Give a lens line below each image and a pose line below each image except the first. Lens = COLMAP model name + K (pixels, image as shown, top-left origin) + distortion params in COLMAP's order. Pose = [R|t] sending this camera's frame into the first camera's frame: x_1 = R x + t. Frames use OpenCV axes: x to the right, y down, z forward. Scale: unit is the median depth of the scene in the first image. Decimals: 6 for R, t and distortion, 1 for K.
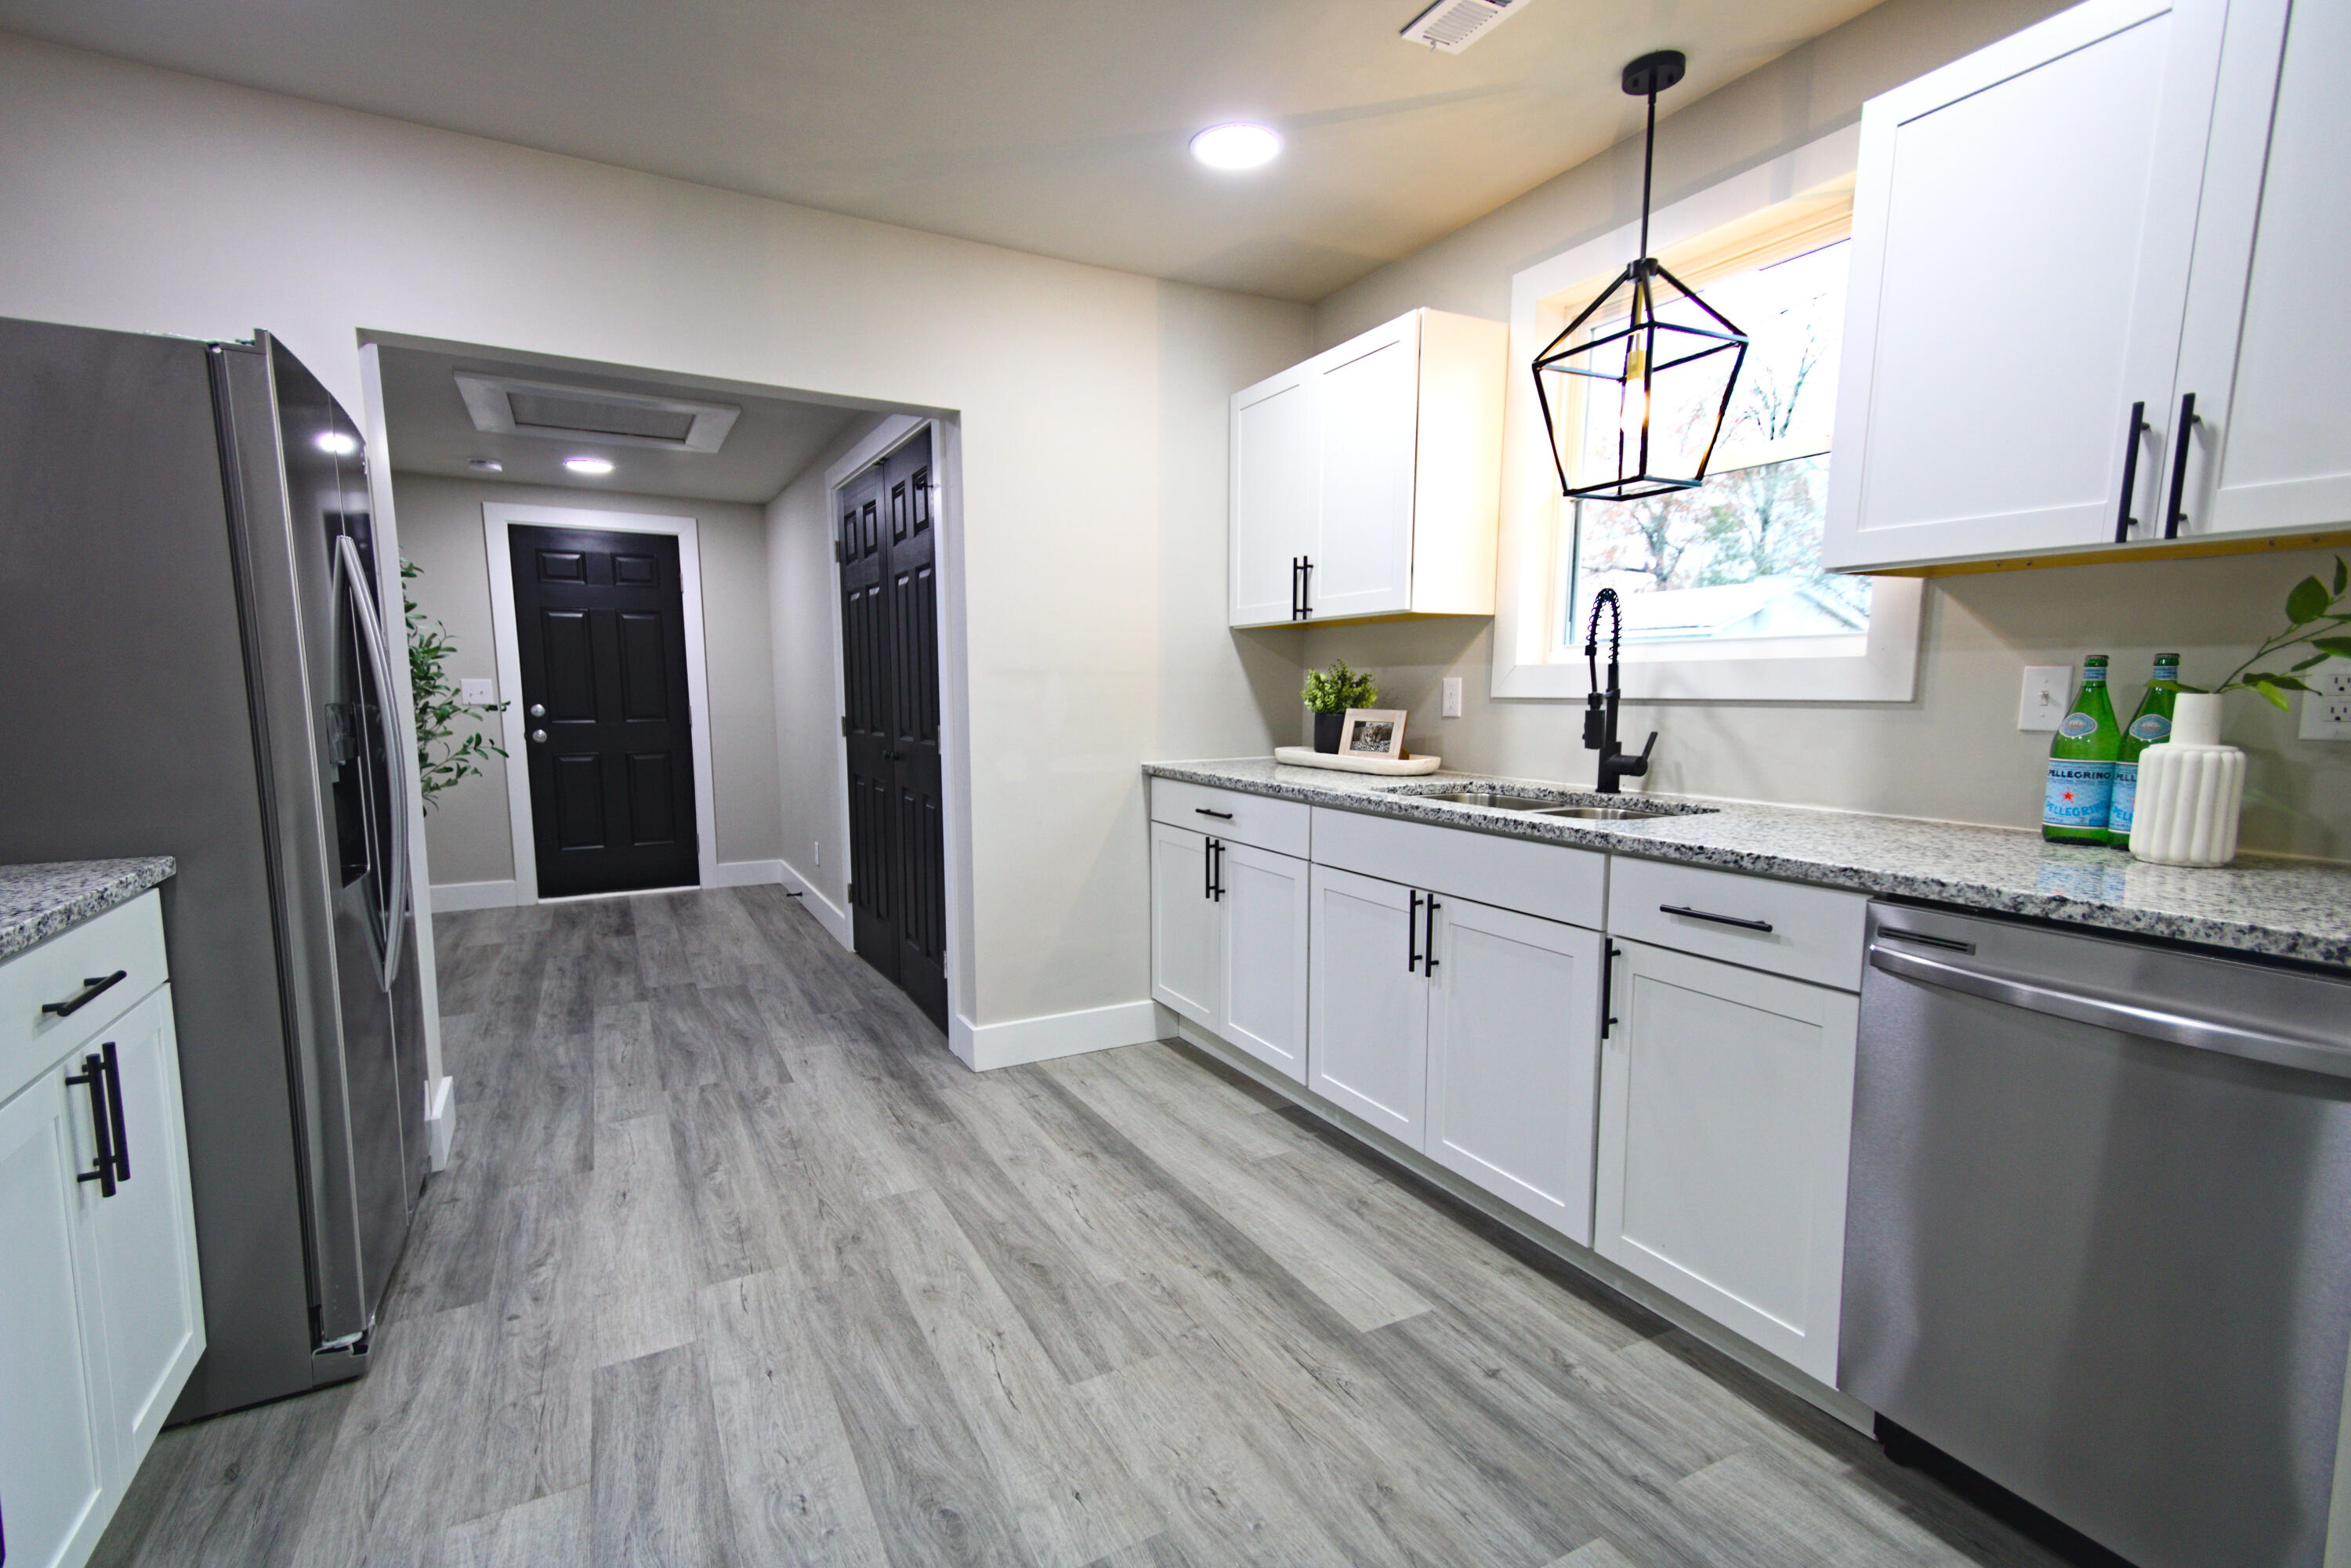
lens RADIAL K [[1058.1, 0, 1147.7], [0, 1058.1, 818.0], [0, 0, 1]] dist [0.062481, -0.020889]
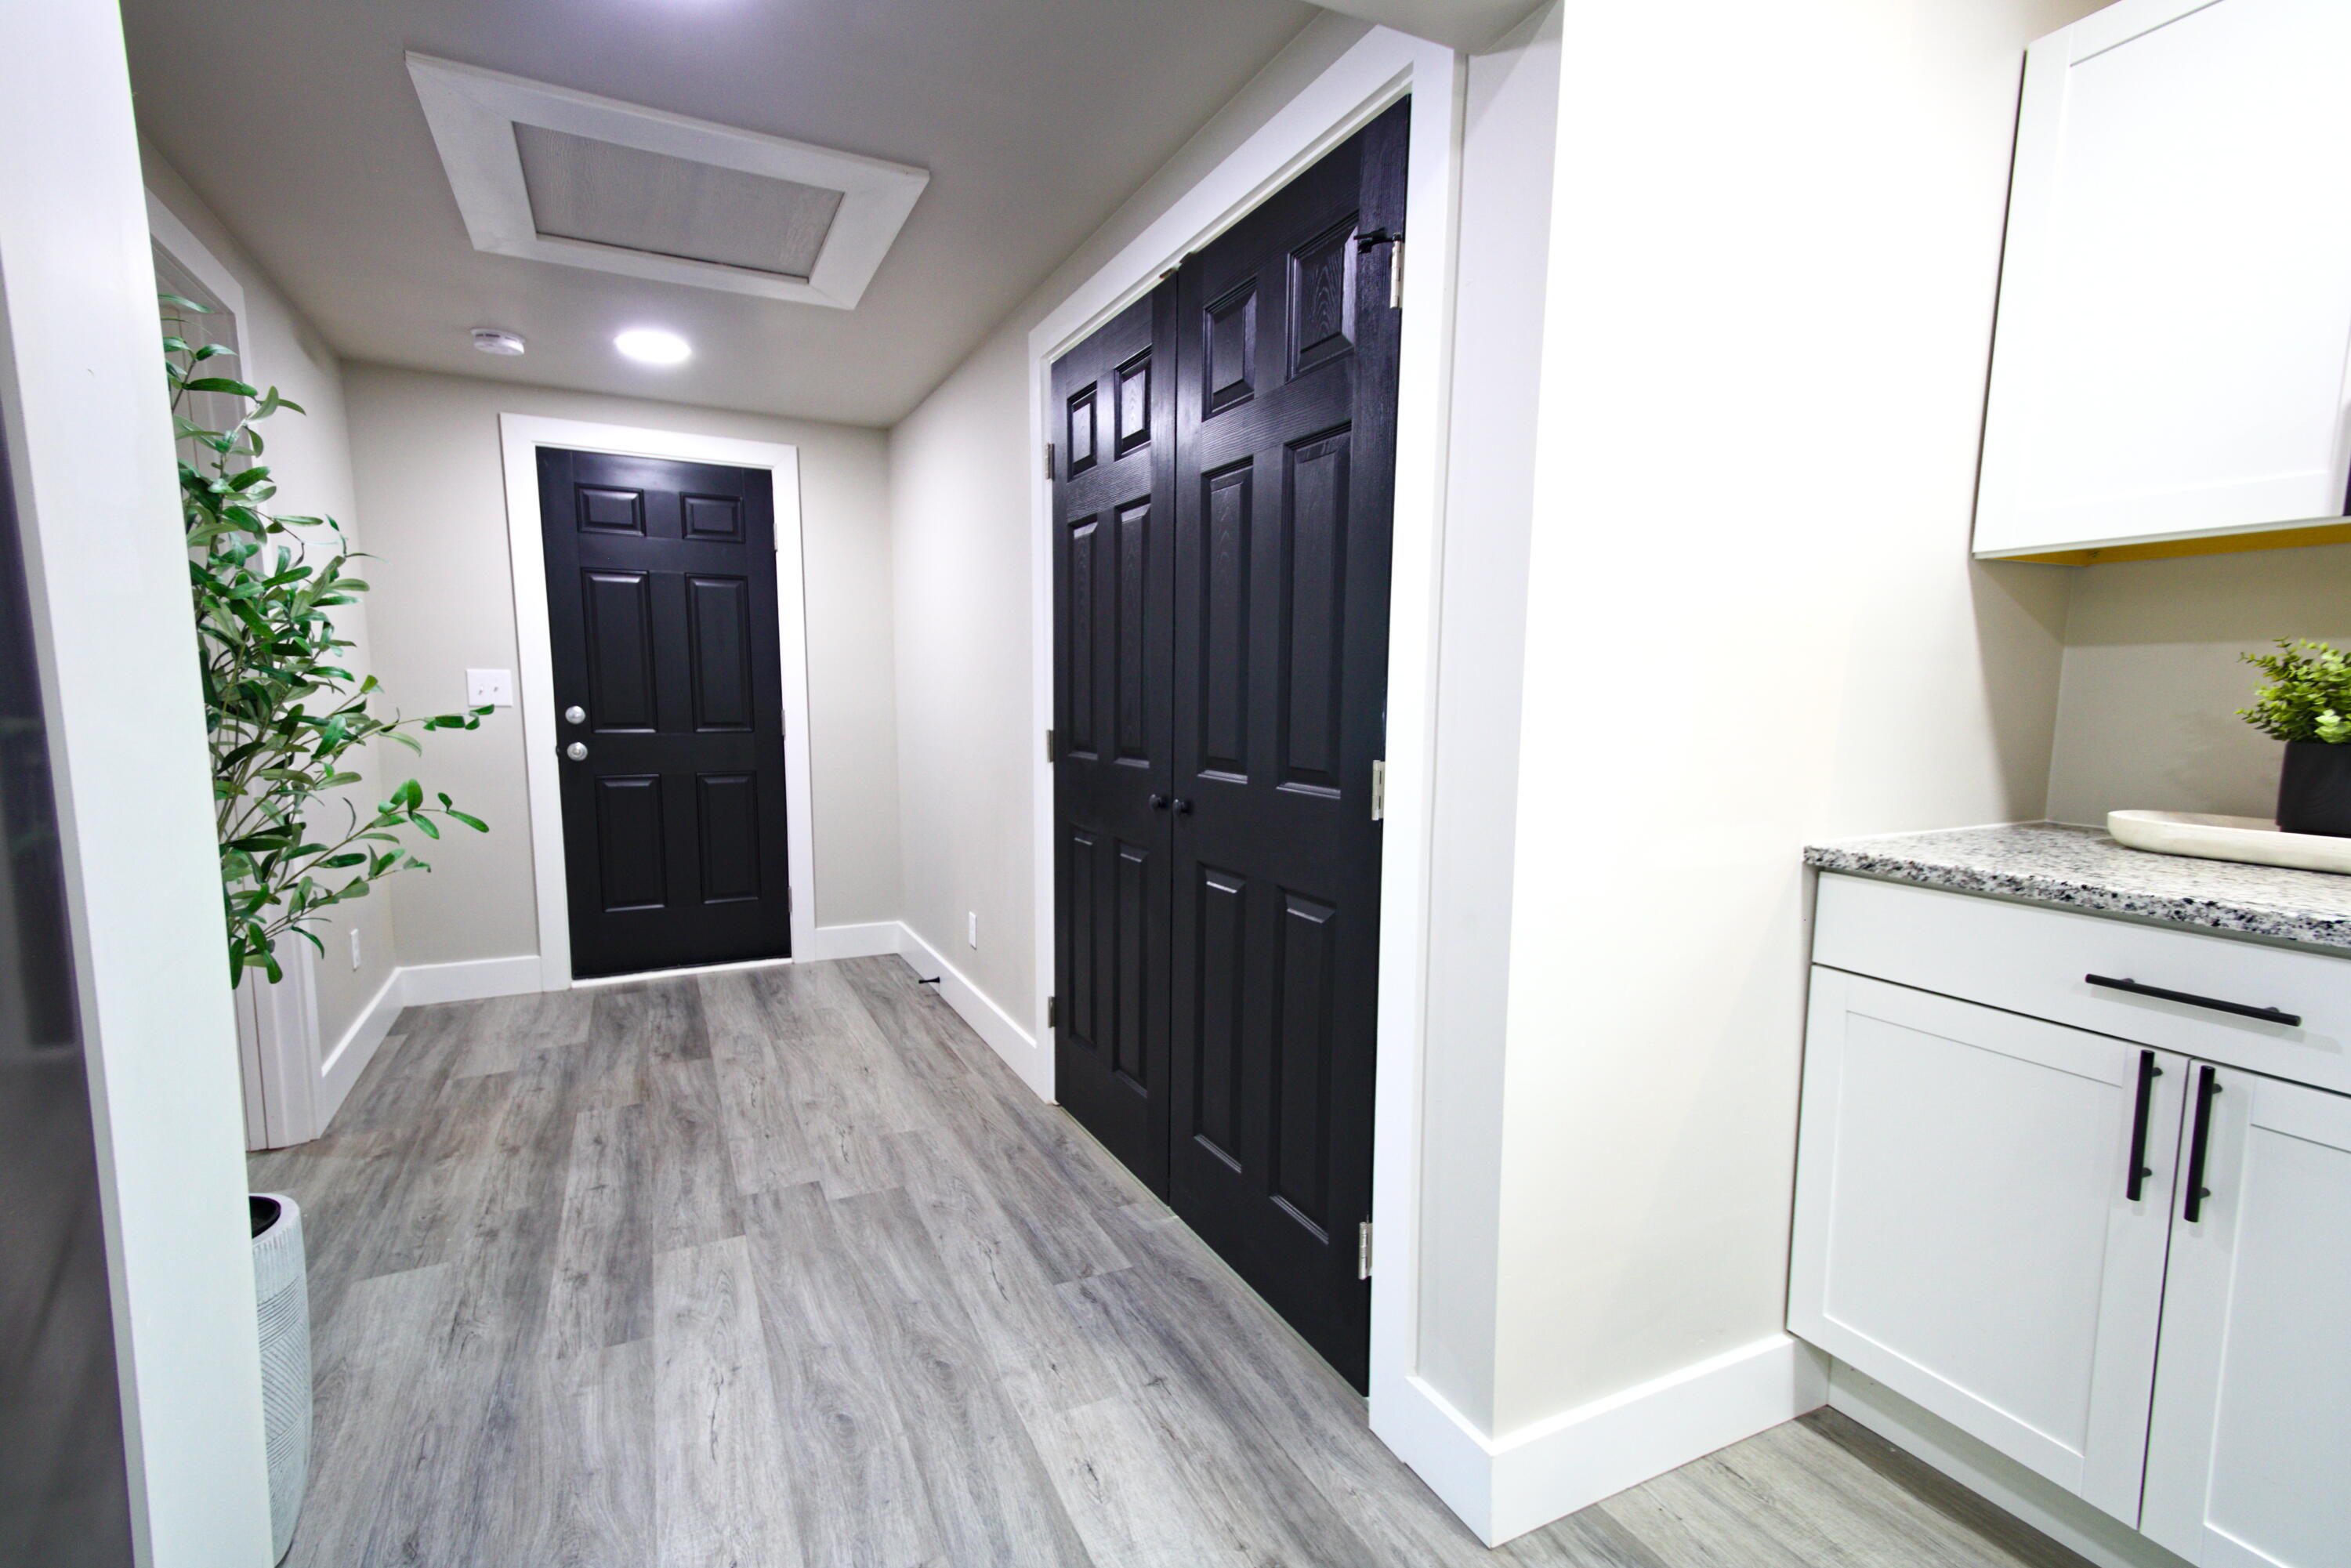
lens RADIAL K [[1058.1, 0, 1147.7], [0, 1058.1, 818.0], [0, 0, 1]] dist [0.062481, -0.020889]
pose [[0.999380, 0.011059, -0.033414, -0.219376], [-0.011143, 0.999935, -0.002335, -0.046144], [0.033386, 0.002706, 0.999439, 0.405912]]
